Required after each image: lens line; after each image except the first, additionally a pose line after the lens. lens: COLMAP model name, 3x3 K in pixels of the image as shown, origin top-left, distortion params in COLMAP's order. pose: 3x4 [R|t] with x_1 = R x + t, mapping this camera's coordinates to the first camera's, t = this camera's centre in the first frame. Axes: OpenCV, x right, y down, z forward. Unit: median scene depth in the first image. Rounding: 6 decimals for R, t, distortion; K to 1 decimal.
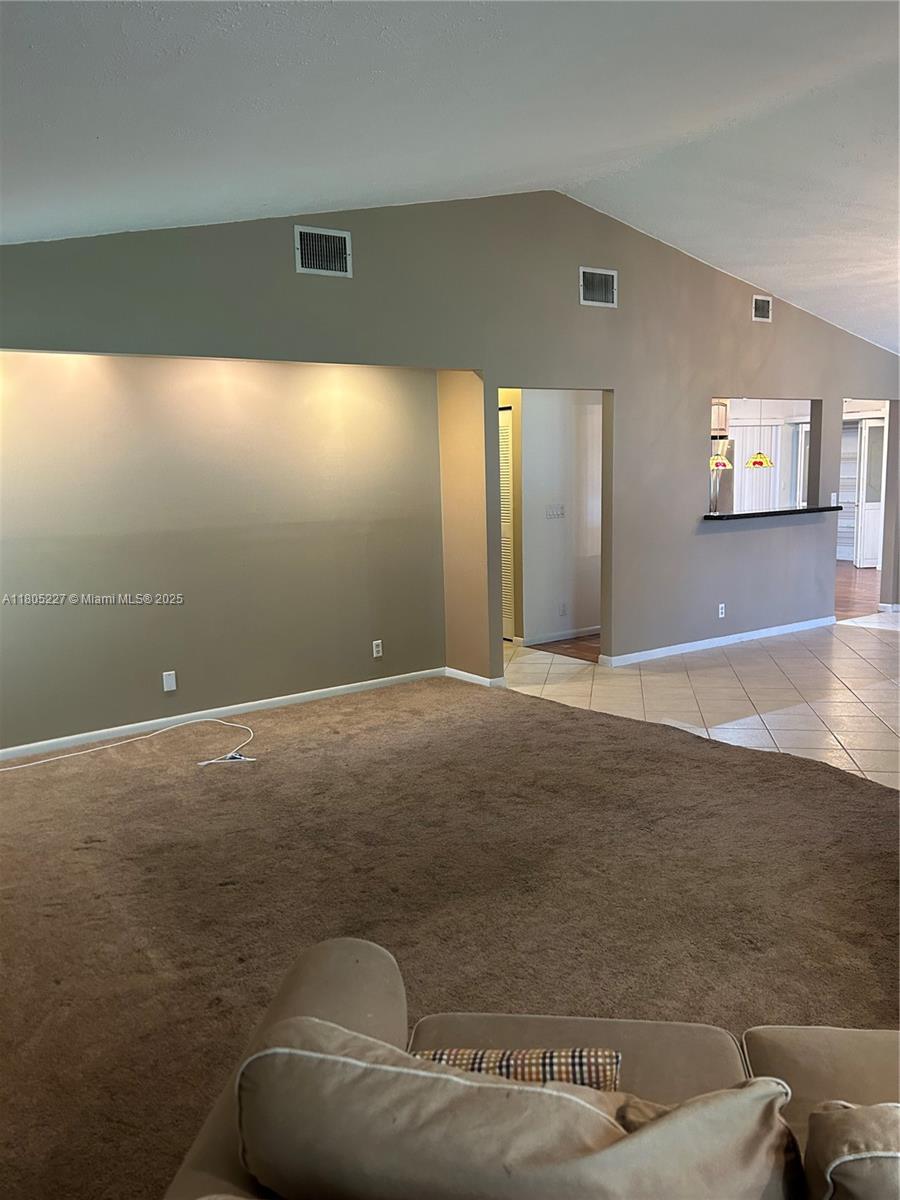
lens RADIAL K [[911.6, 0, 450.0], [0, 911.6, 600.0], [0, 0, 1]] dist [0.083604, -0.114978]
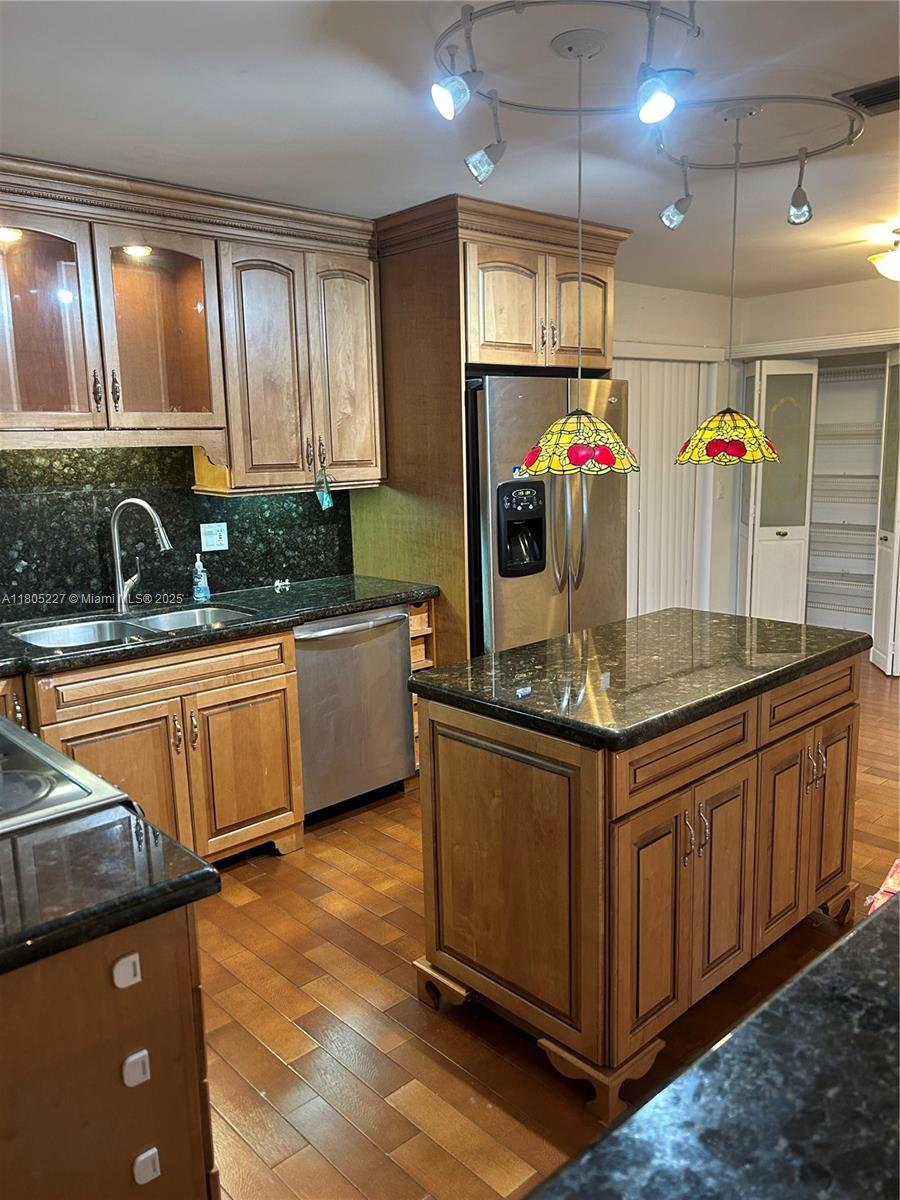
lens RADIAL K [[911.6, 0, 450.0], [0, 911.6, 600.0], [0, 0, 1]] dist [0.083604, -0.114978]
pose [[0.991547, -0.020539, 0.128113, 0.195063], [0.017600, 0.999556, 0.024034, -0.099468], [-0.128550, -0.021576, 0.991468, 0.659962]]
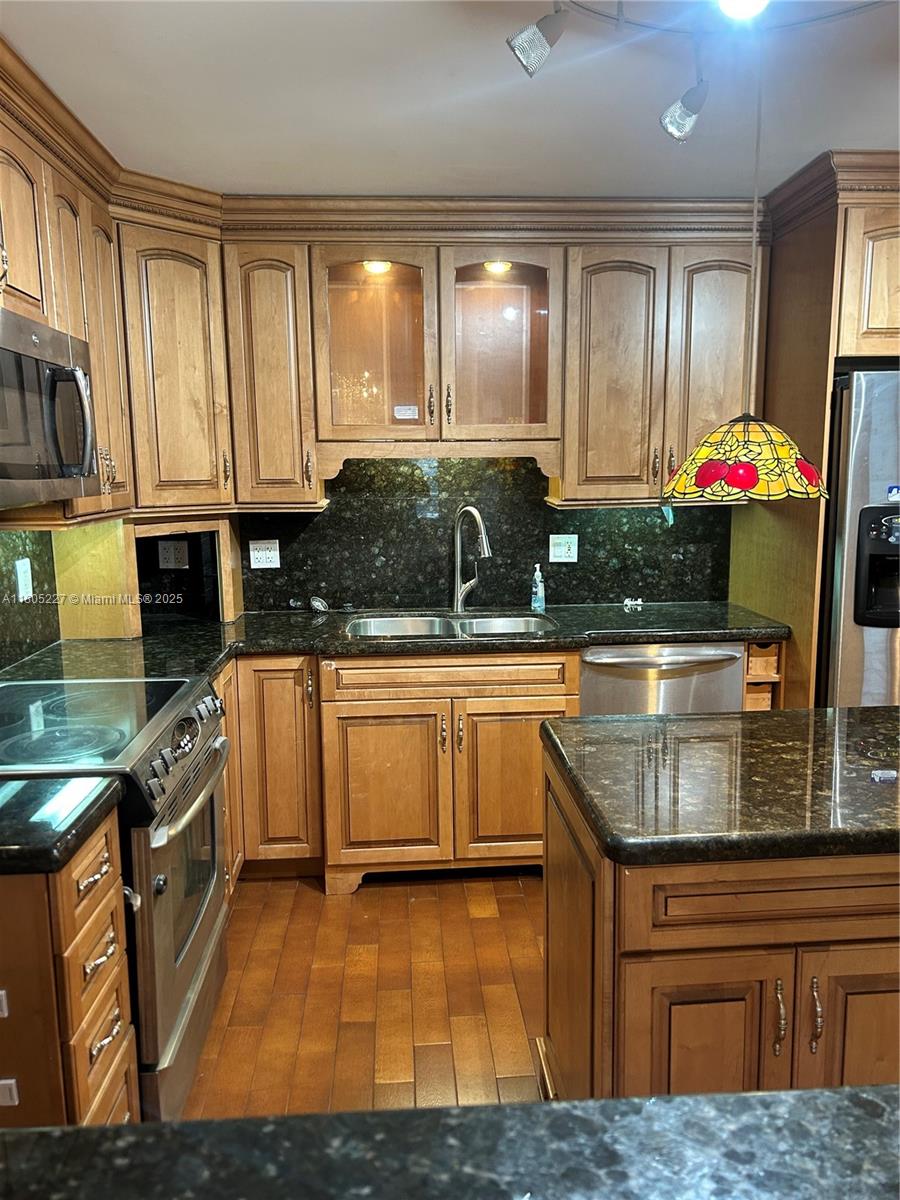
lens RADIAL K [[900.4, 0, 454.2], [0, 900.4, 609.3], [0, 0, 1]] dist [0.128148, -0.259128]
pose [[0.855522, 0.100742, -0.507871, 0.290121], [-0.087132, 0.994912, 0.050576, -0.107214], [0.510382, 0.000983, 0.859947, 0.701952]]
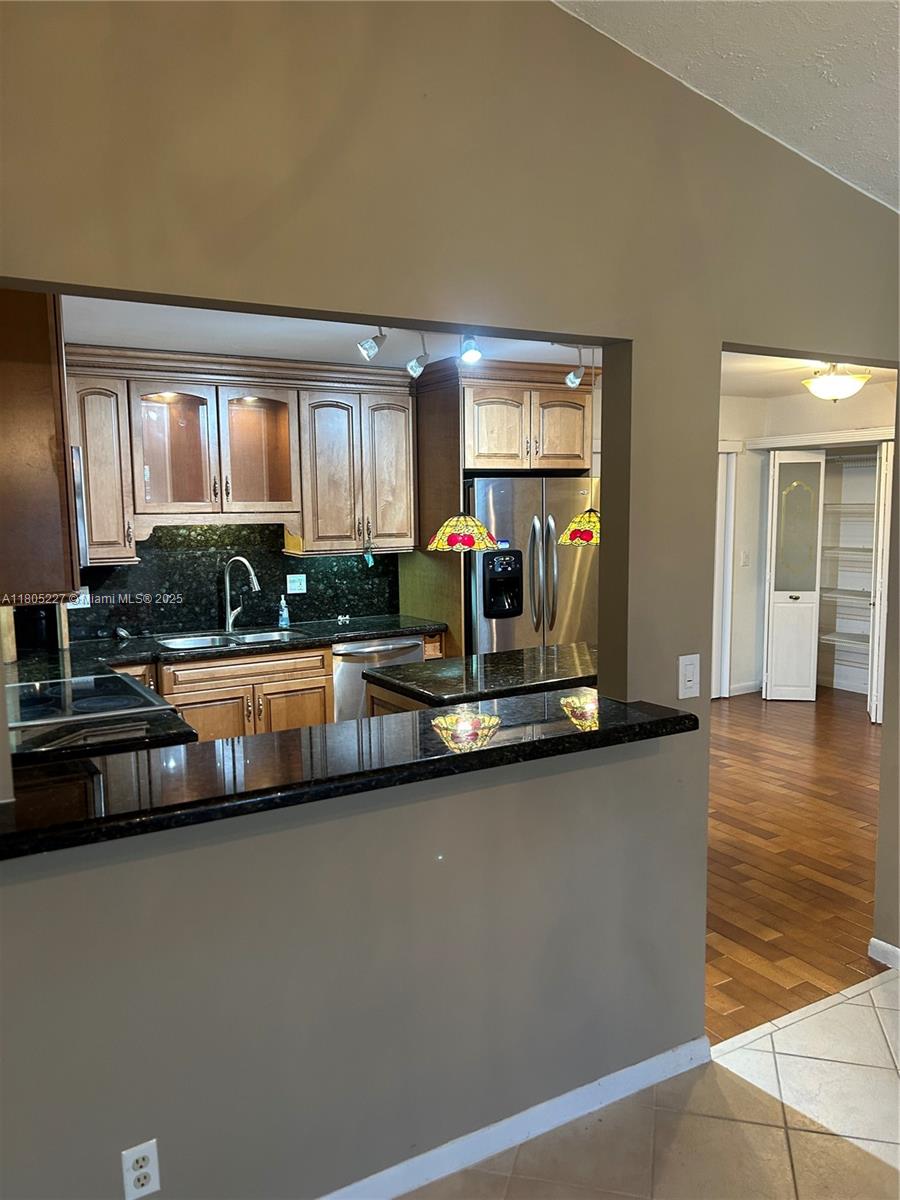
lens RADIAL K [[909.9, 0, 453.5], [0, 909.9, 604.6], [0, 0, 1]] dist [0.126771, -0.116875]
pose [[0.997512, 0.021075, -0.067276, 0.271128], [-0.023255, 0.999224, -0.031775, -0.091262], [0.066554, 0.033260, 0.997228, 0.521440]]
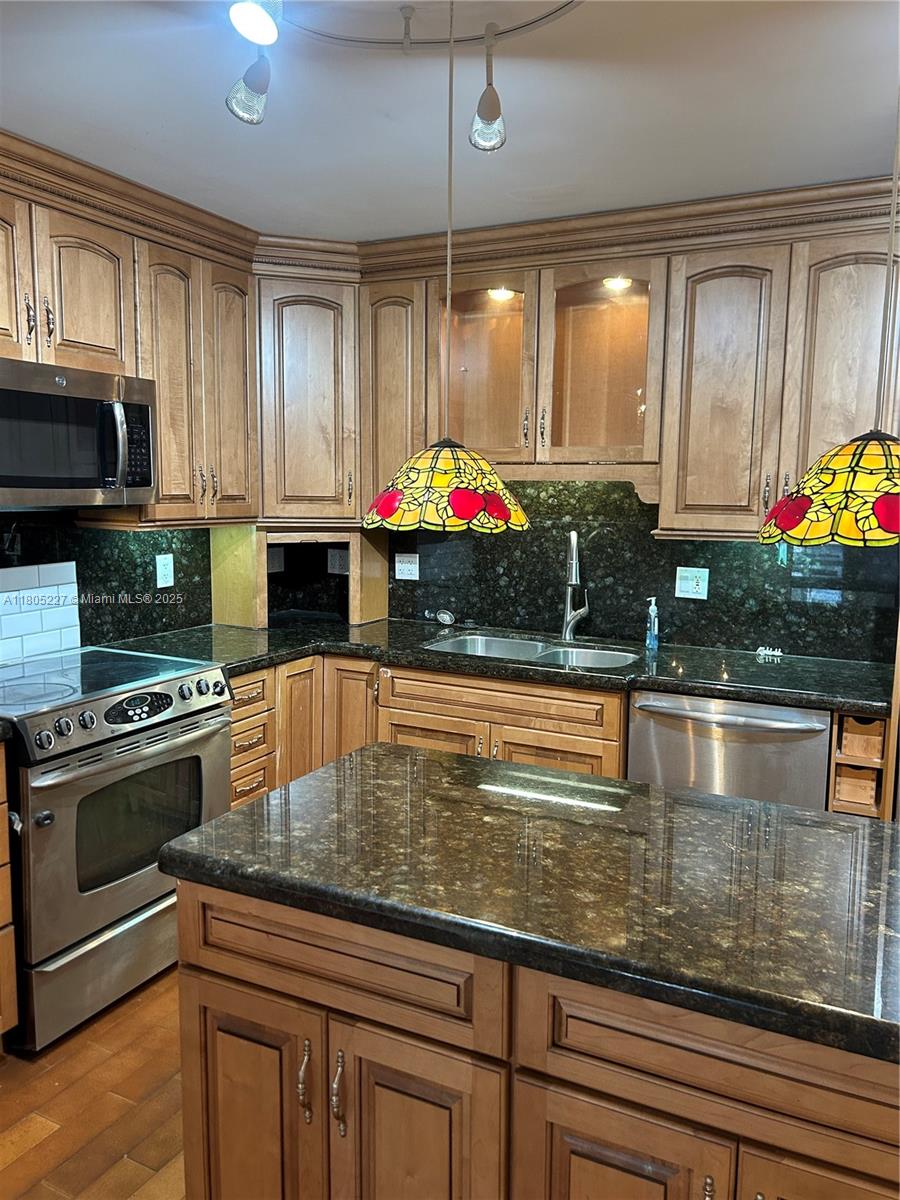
lens RADIAL K [[901.1, 0, 447.2], [0, 901.1, 595.9], [0, 0, 1]] dist [0.127145, -0.243448]
pose [[0.472034, 0.143450, -0.869831, 0.378728], [-0.154157, 0.984901, 0.078770, -0.123463], [0.867997, 0.096909, 0.487021, 0.792693]]
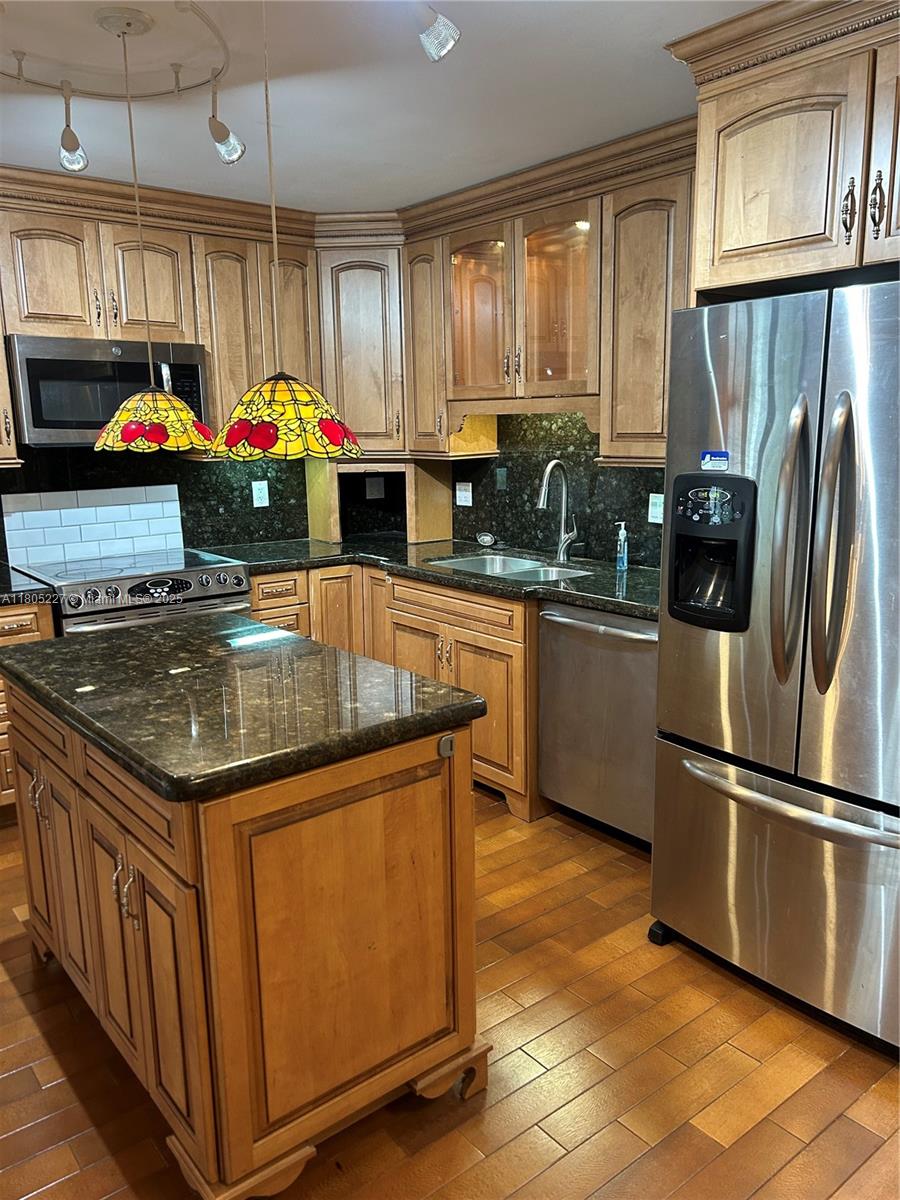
lens RADIAL K [[900.4, 0, 454.2], [0, 900.4, 609.3], [0, 0, 1]] dist [0.128148, -0.259128]
pose [[0.067668, 0.228507, -0.971188, 0.465600], [-0.134755, 0.966592, 0.218037, -0.142030], [0.988566, 0.116119, 0.096200, 0.913042]]
